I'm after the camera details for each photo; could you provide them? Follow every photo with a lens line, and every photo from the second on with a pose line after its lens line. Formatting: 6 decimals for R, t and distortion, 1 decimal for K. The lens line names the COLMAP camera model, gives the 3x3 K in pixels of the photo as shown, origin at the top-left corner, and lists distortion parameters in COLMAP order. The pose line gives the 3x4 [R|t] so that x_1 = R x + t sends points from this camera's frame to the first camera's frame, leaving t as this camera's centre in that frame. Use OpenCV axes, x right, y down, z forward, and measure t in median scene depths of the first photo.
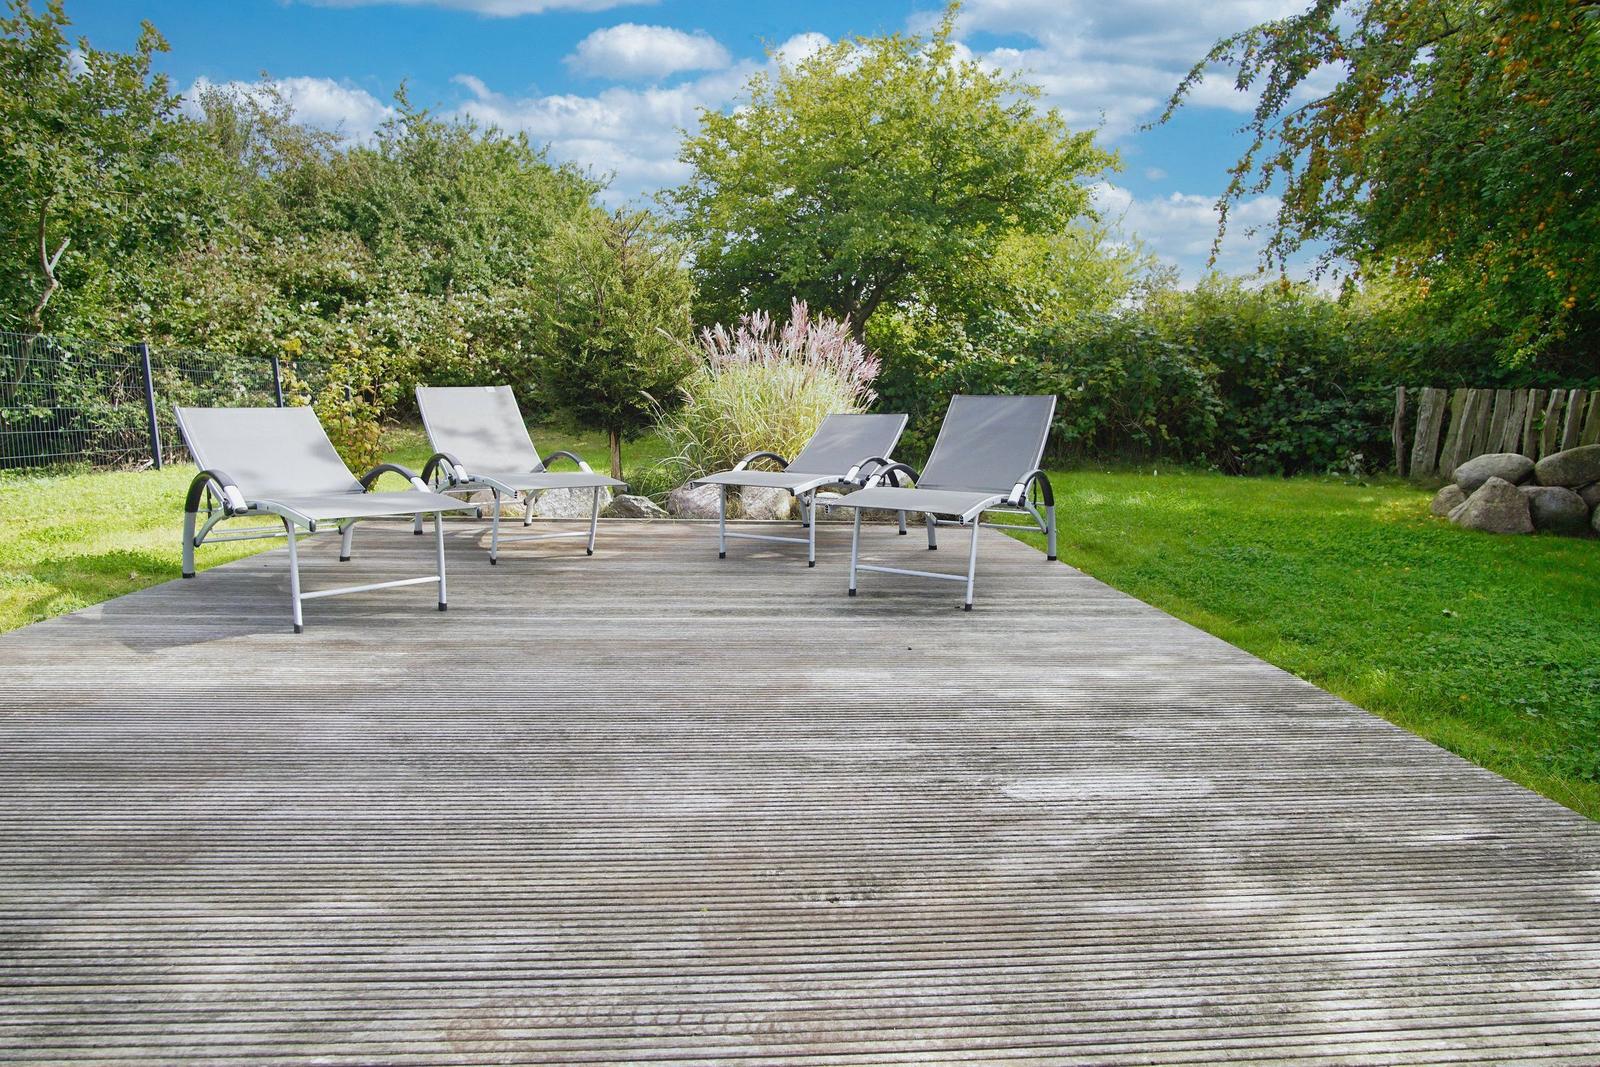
lens RADIAL K [[854.2, 0, 762.8], [0, 854.2, 530.7], [0, 0, 1]] dist [0.000094, 0.000007]
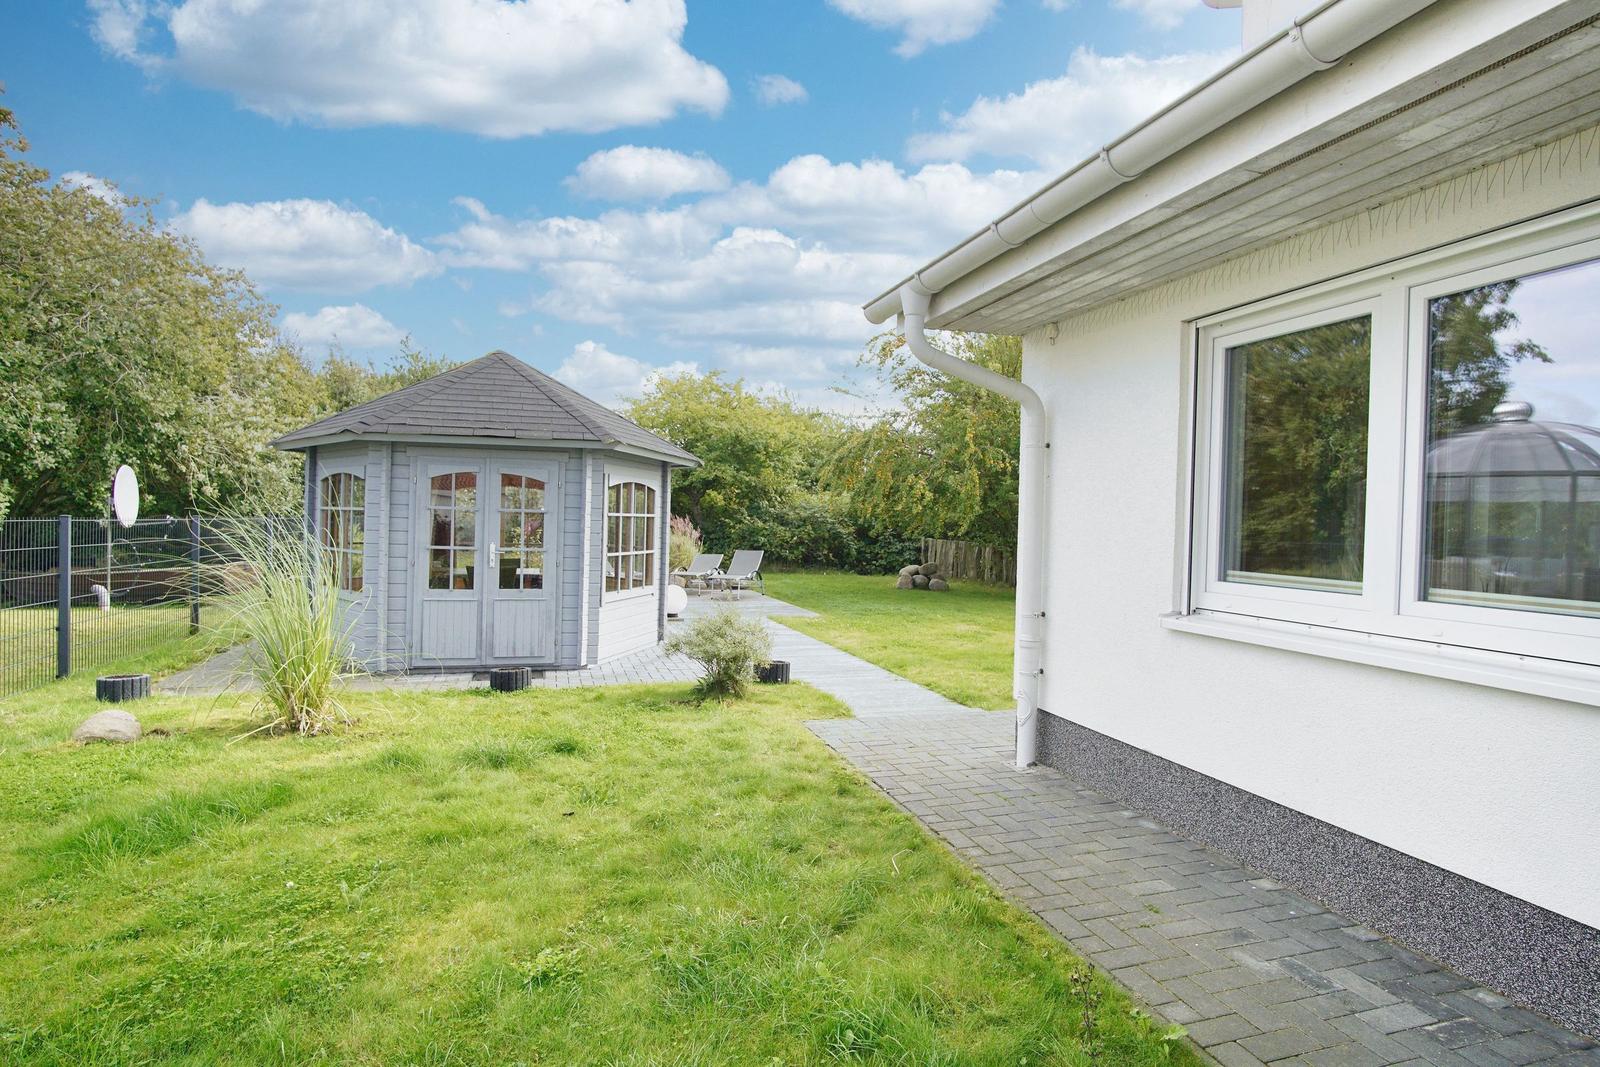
lens RADIAL K [[854.2, 0, 762.8], [0, 854.2, 530.7], [0, 0, 1]] dist [0.000094, 0.000007]
pose [[0.976947, 0.003945, 0.213446, -0.207977], [0.024174, 0.991354, -0.128966, 0.109855], [-0.212109, 0.131153, 0.968405, -1.216753]]
